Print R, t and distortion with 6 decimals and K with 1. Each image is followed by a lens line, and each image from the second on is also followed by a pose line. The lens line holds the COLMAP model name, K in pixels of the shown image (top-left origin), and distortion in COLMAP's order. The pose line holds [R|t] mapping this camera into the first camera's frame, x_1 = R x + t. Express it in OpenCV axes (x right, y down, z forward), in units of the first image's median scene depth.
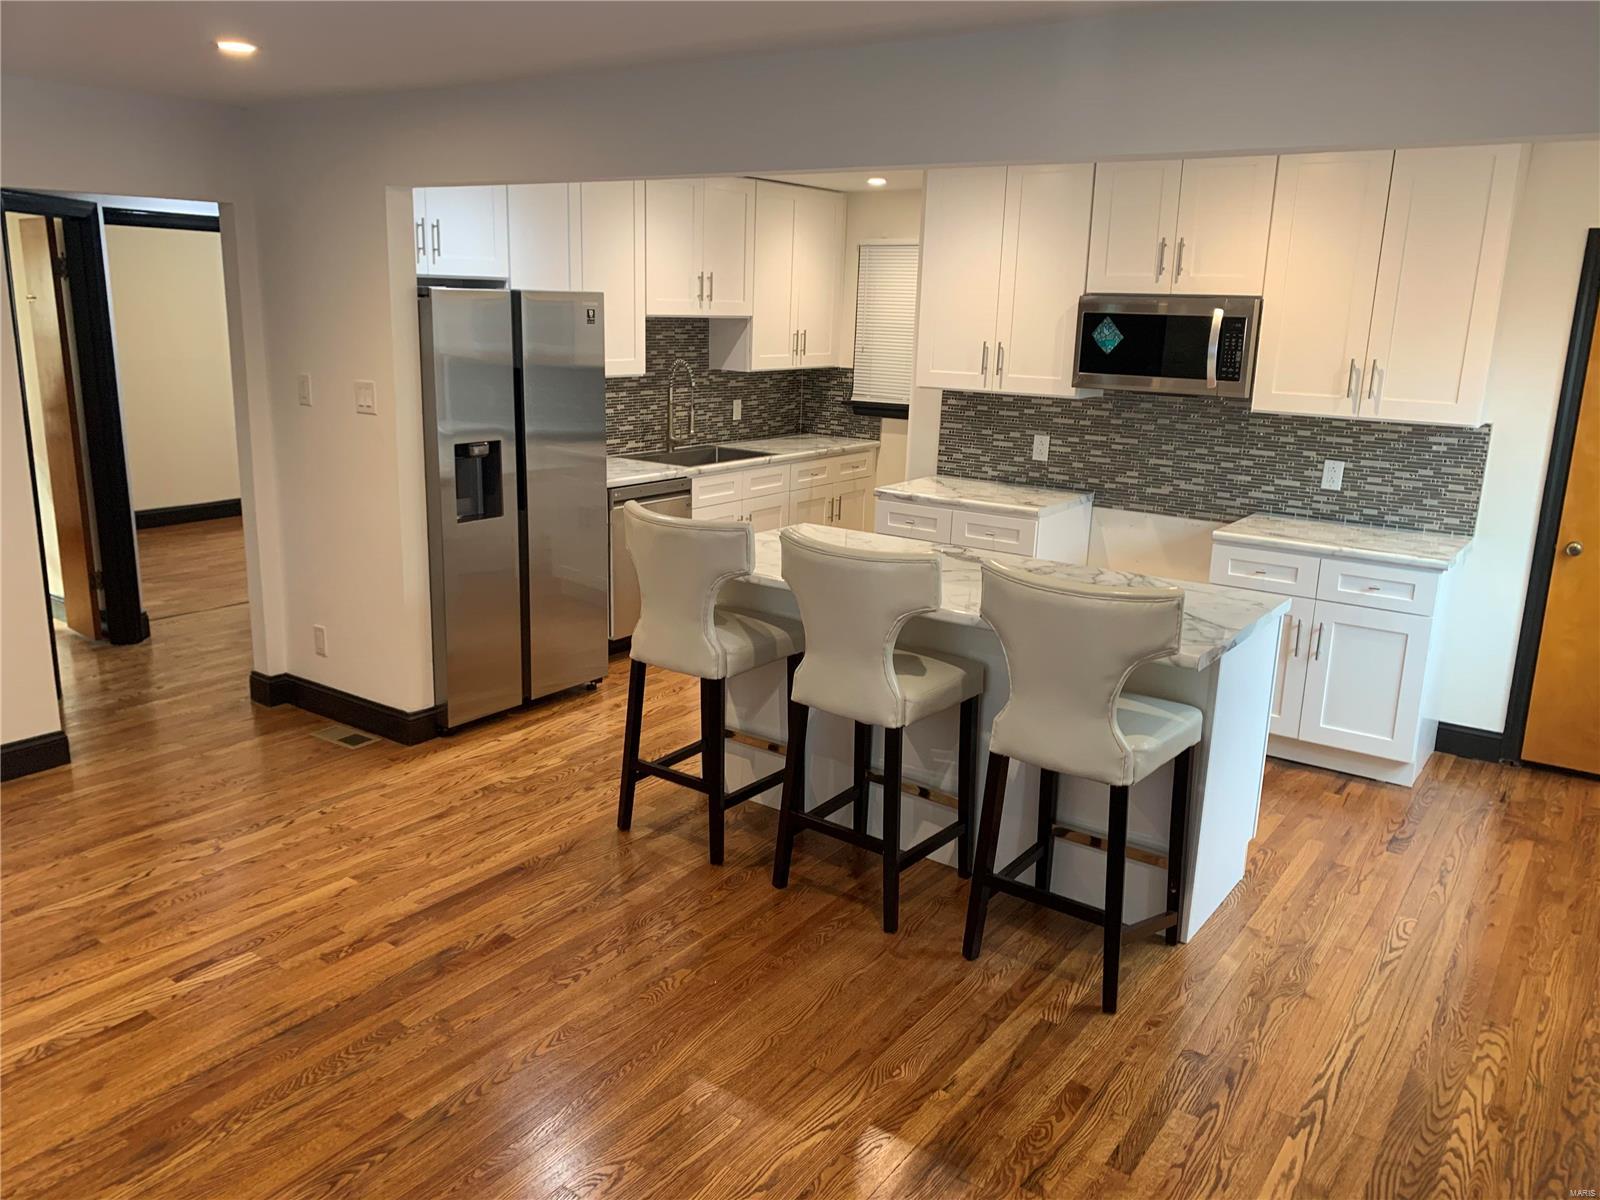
lens RADIAL K [[1218.9, 0, 804.8], [0, 1218.9, 615.7], [0, 0, 1]] dist [0.031582, -0.030681]
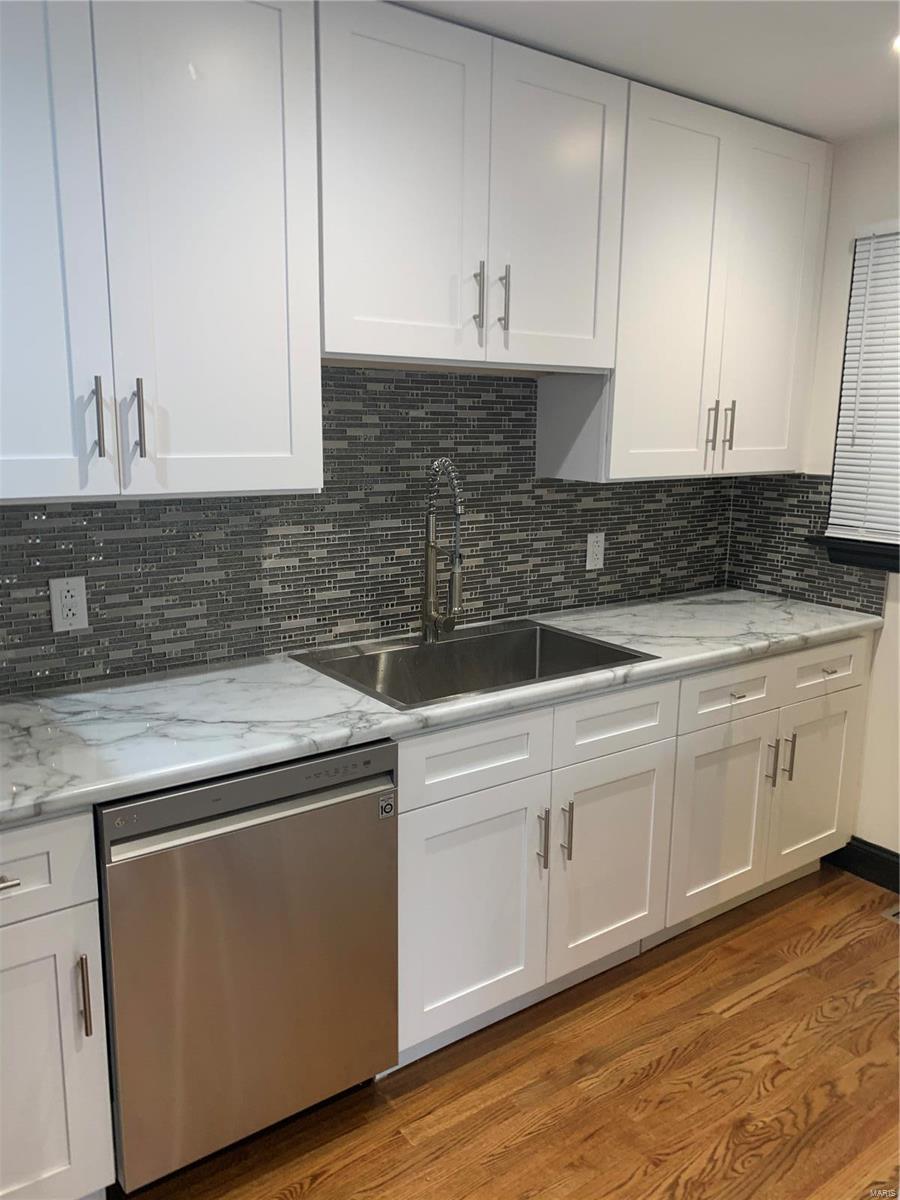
lens RADIAL K [[914.2, 0, 446.3], [0, 914.2, 587.4], [0, 0, 1]] dist [0.031582, -0.030681]
pose [[0.941435, 0.045198, -0.334151, 0.021341], [-0.070397, 0.995484, -0.063683, -0.141988], [0.329764, 0.083477, 0.940366, 0.694485]]
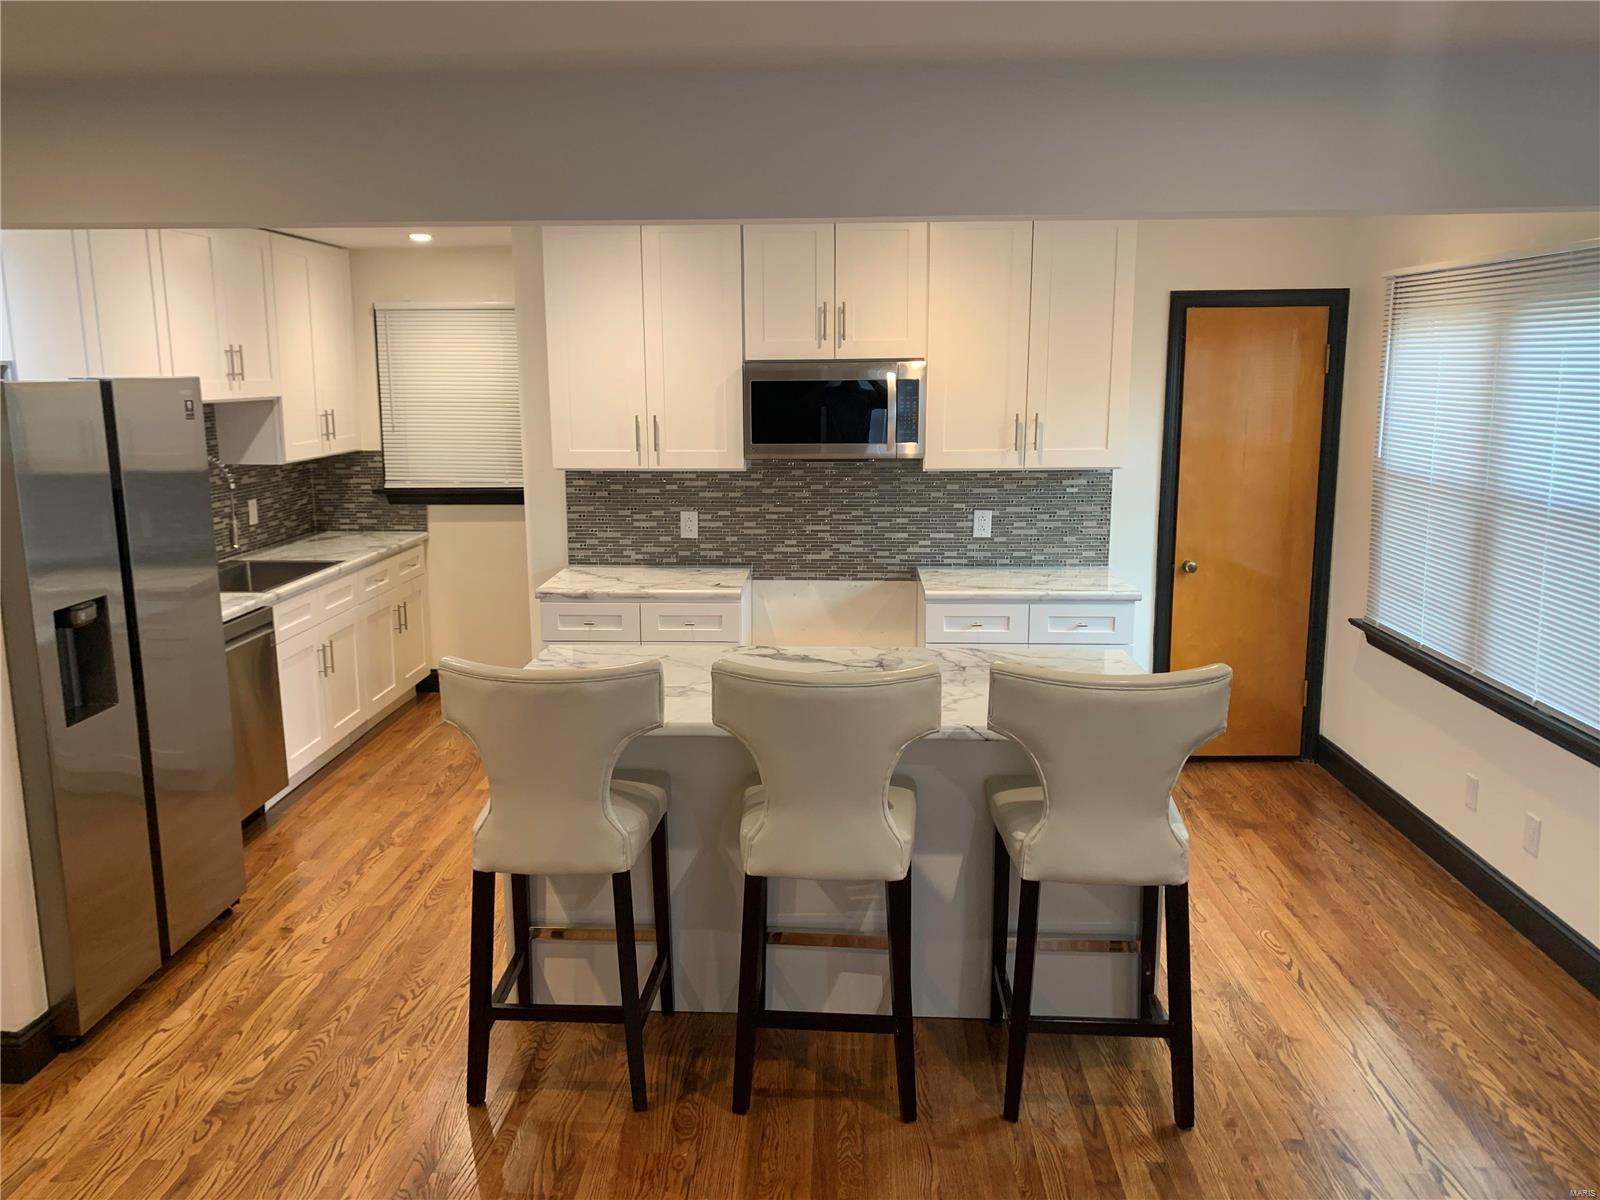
lens RADIAL K [[1218.9, 0, 802.0], [0, 1218.9, 596.2], [0, 0, 1]] dist [0.031582, -0.030681]
pose [[0.840194, -0.131077, 0.526206, -0.212538], [0.162001, 0.986707, -0.012879, -0.053220], [-0.517523, 0.096067, 0.850260, 0.159129]]
